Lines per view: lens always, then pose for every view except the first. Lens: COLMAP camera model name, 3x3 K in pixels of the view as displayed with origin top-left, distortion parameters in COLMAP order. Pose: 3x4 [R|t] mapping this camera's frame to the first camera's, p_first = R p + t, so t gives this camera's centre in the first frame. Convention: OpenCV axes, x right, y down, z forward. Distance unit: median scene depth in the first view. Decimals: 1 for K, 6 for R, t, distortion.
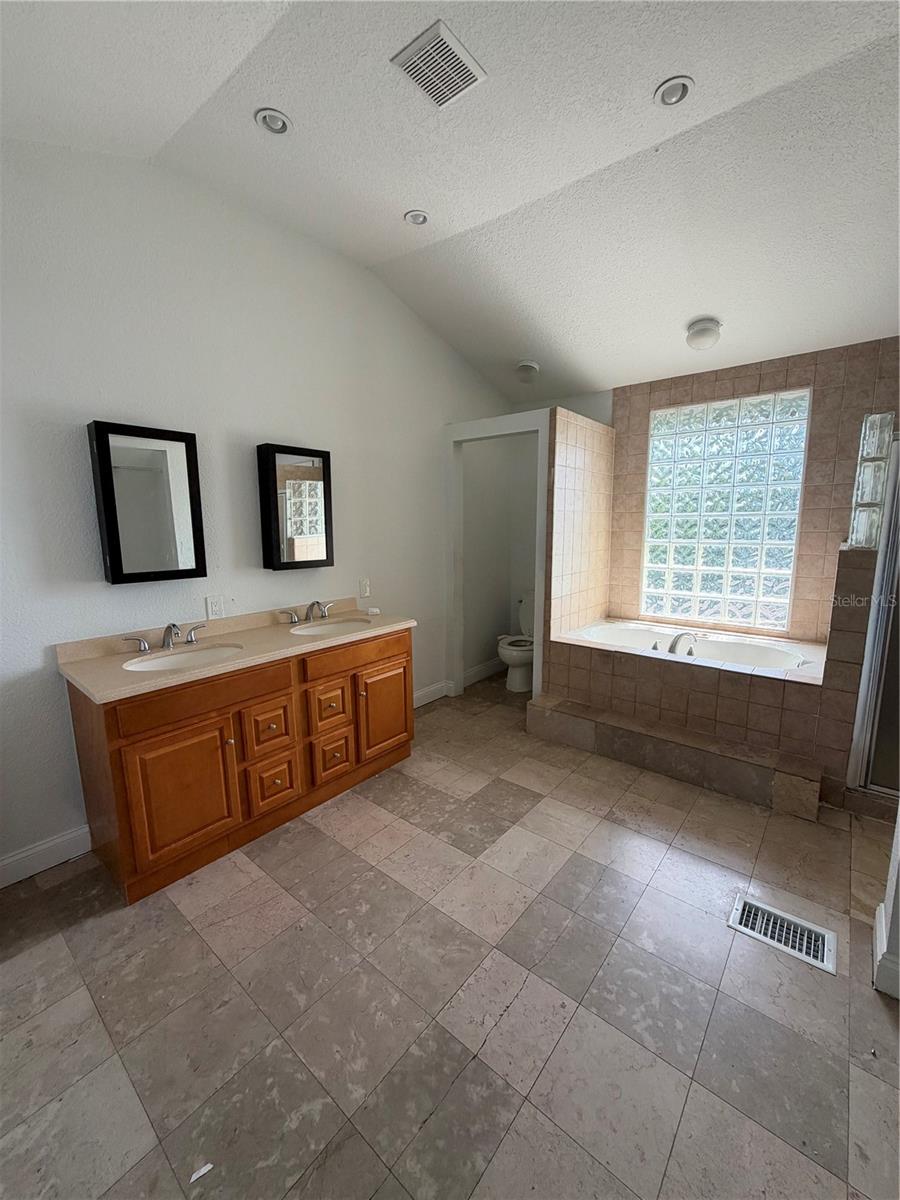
lens RADIAL K [[481.0, 0, 447.9], [0, 481.0, 599.8], [0, 0, 1]] dist [0.001160, -0.000177]
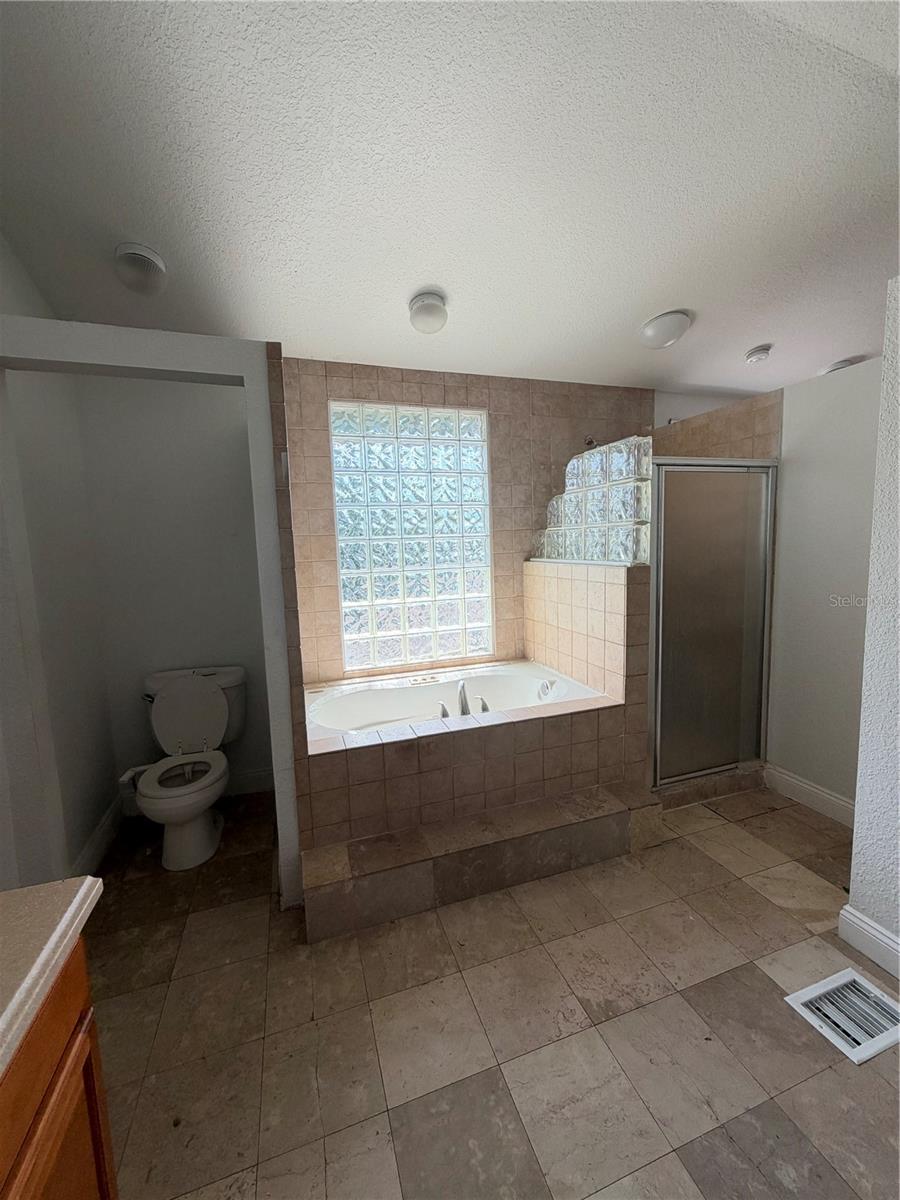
lens RADIAL K [[481.0, 0, 452.2], [0, 481.0, 597.9], [0, 0, 1]] dist [0.001160, -0.000177]
pose [[0.523309, -0.106047, 0.845519, -0.164188], [0.164564, 0.986125, 0.021830, -0.086458], [-0.836102, 0.127718, 0.533499, 0.552189]]
